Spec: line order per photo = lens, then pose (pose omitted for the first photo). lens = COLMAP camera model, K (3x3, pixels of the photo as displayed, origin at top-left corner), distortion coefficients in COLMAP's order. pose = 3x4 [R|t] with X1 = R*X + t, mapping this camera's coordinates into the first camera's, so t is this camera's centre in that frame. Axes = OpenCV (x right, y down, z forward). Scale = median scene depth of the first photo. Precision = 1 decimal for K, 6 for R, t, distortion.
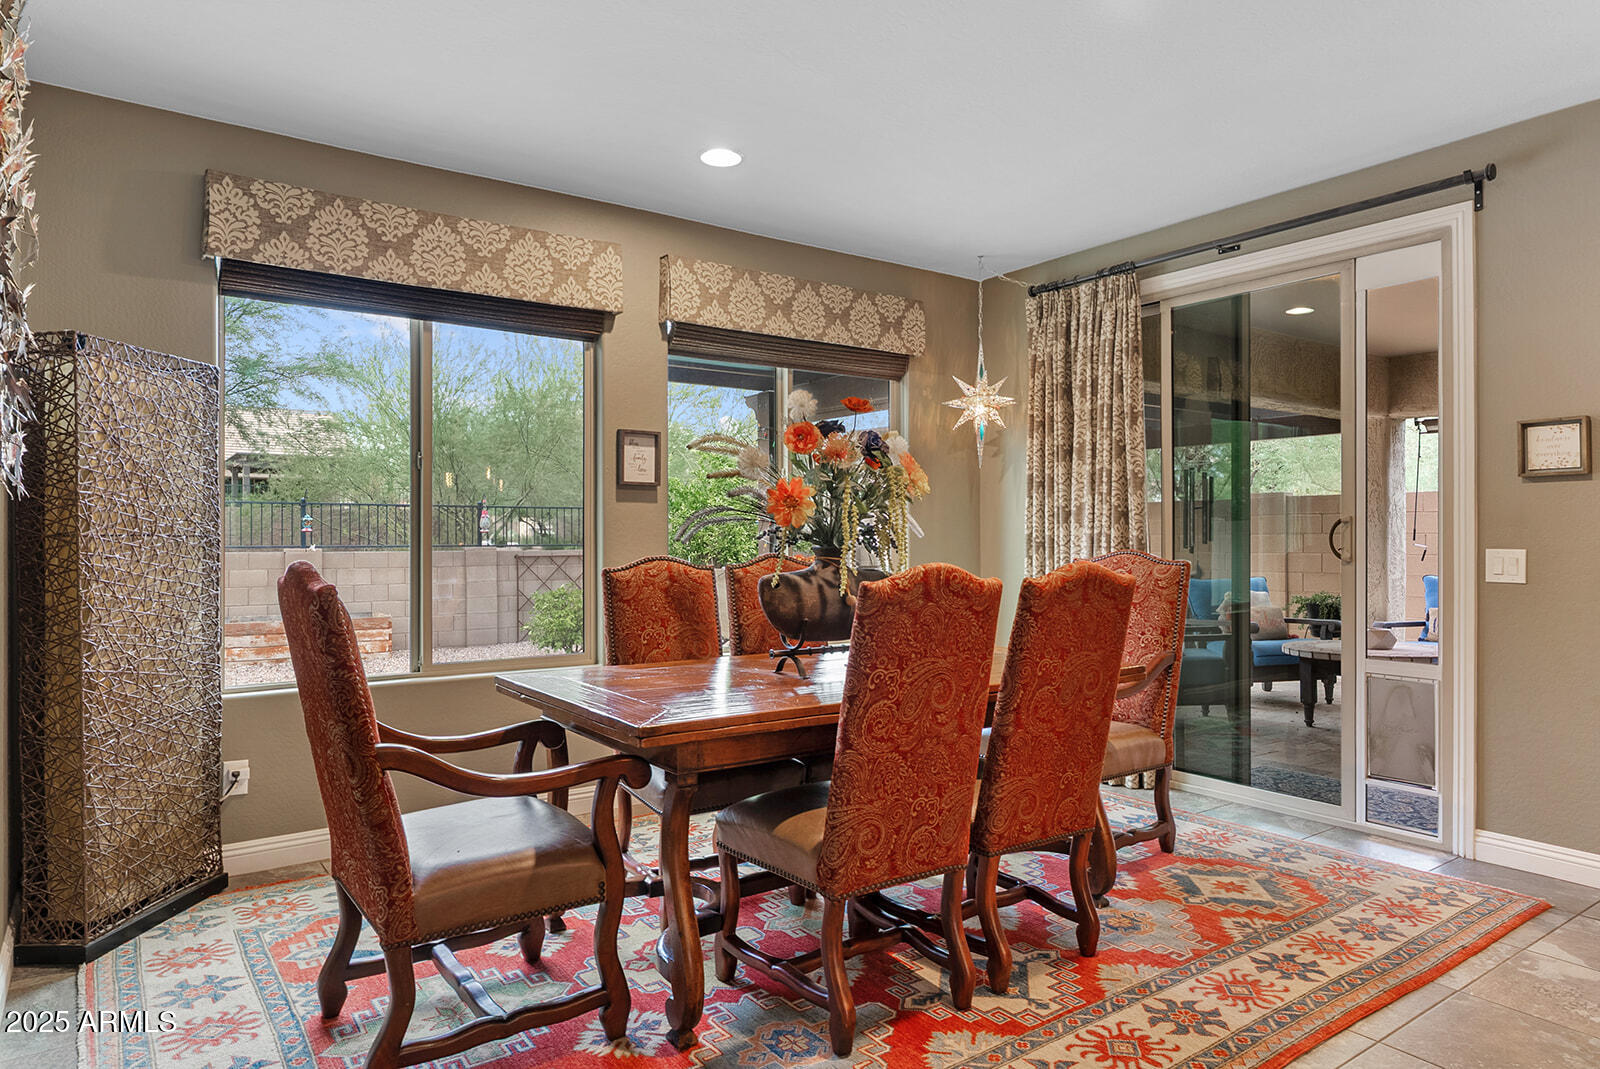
lens RADIAL K [[988.3, 0, 799.7], [0, 988.3, 536.4], [0, 0, 1]] dist [0.002539, -0.005077]
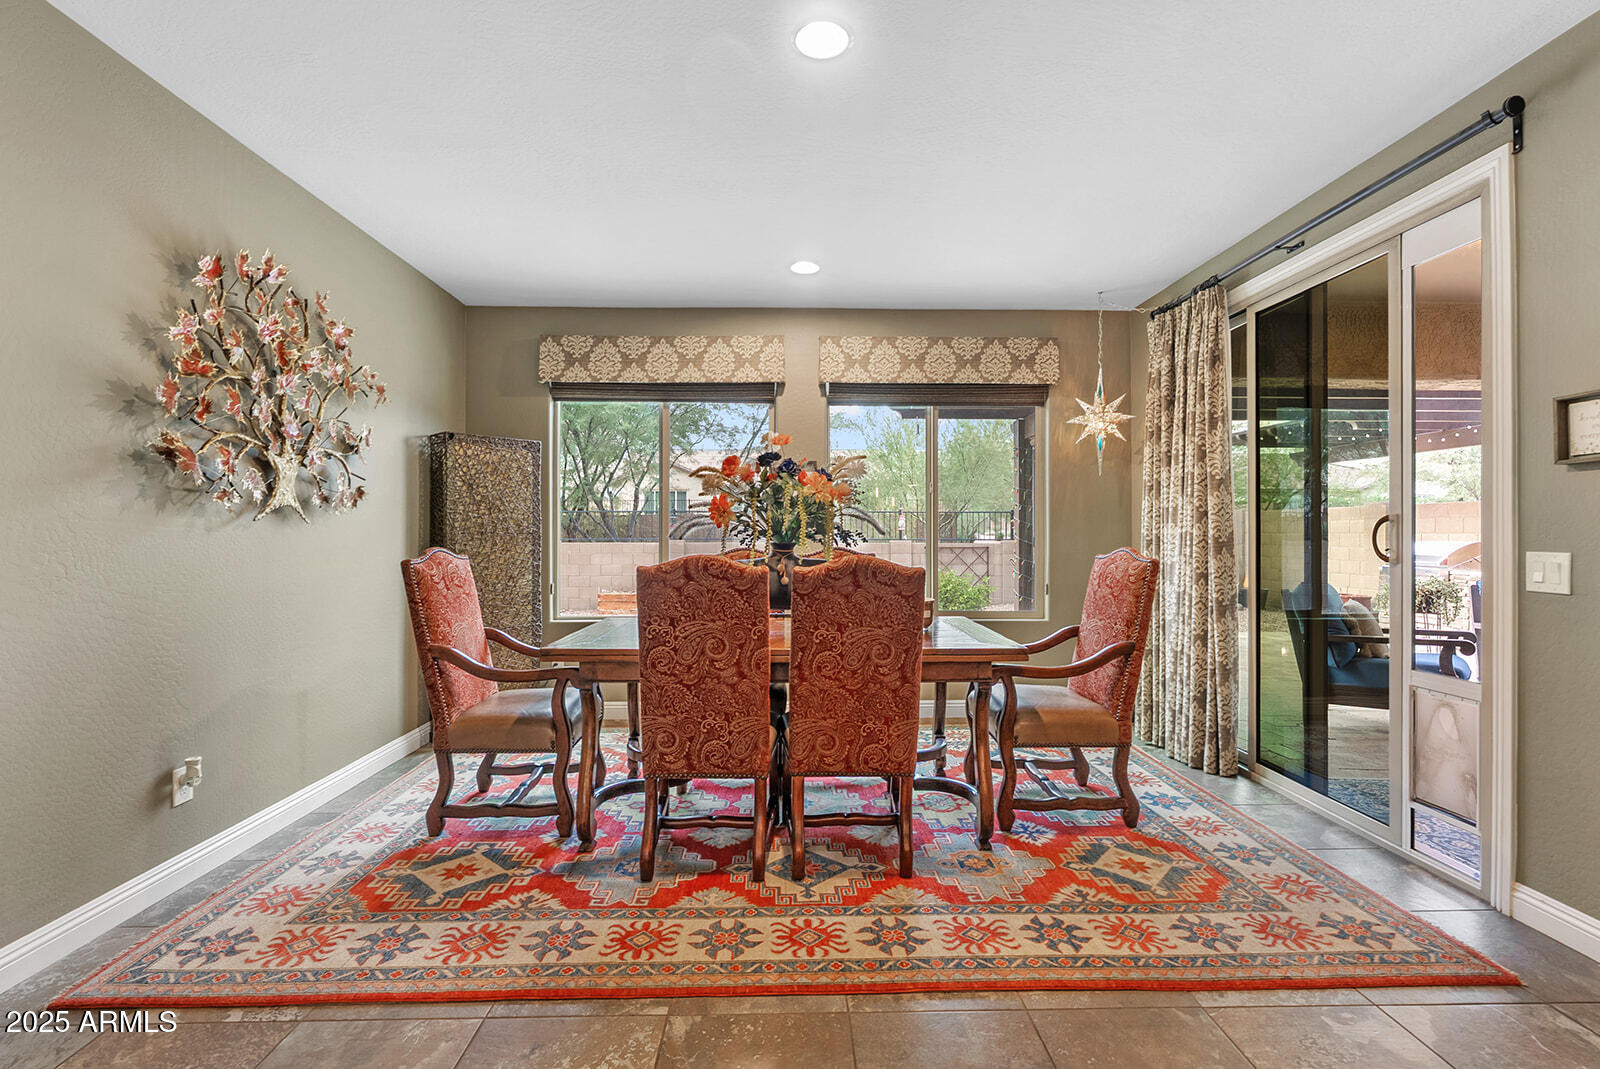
lens RADIAL K [[734.8, 0, 799.9], [0, 734.8, 531.0], [0, 0, 1]] dist [-0.003328, 0.001711]
pose [[0.824499, 0.000322, -0.565863, 0.528787], [-0.001740, 0.999997, -0.001967, -0.002700], [0.565860, 0.002606, 0.824497, 0.130892]]
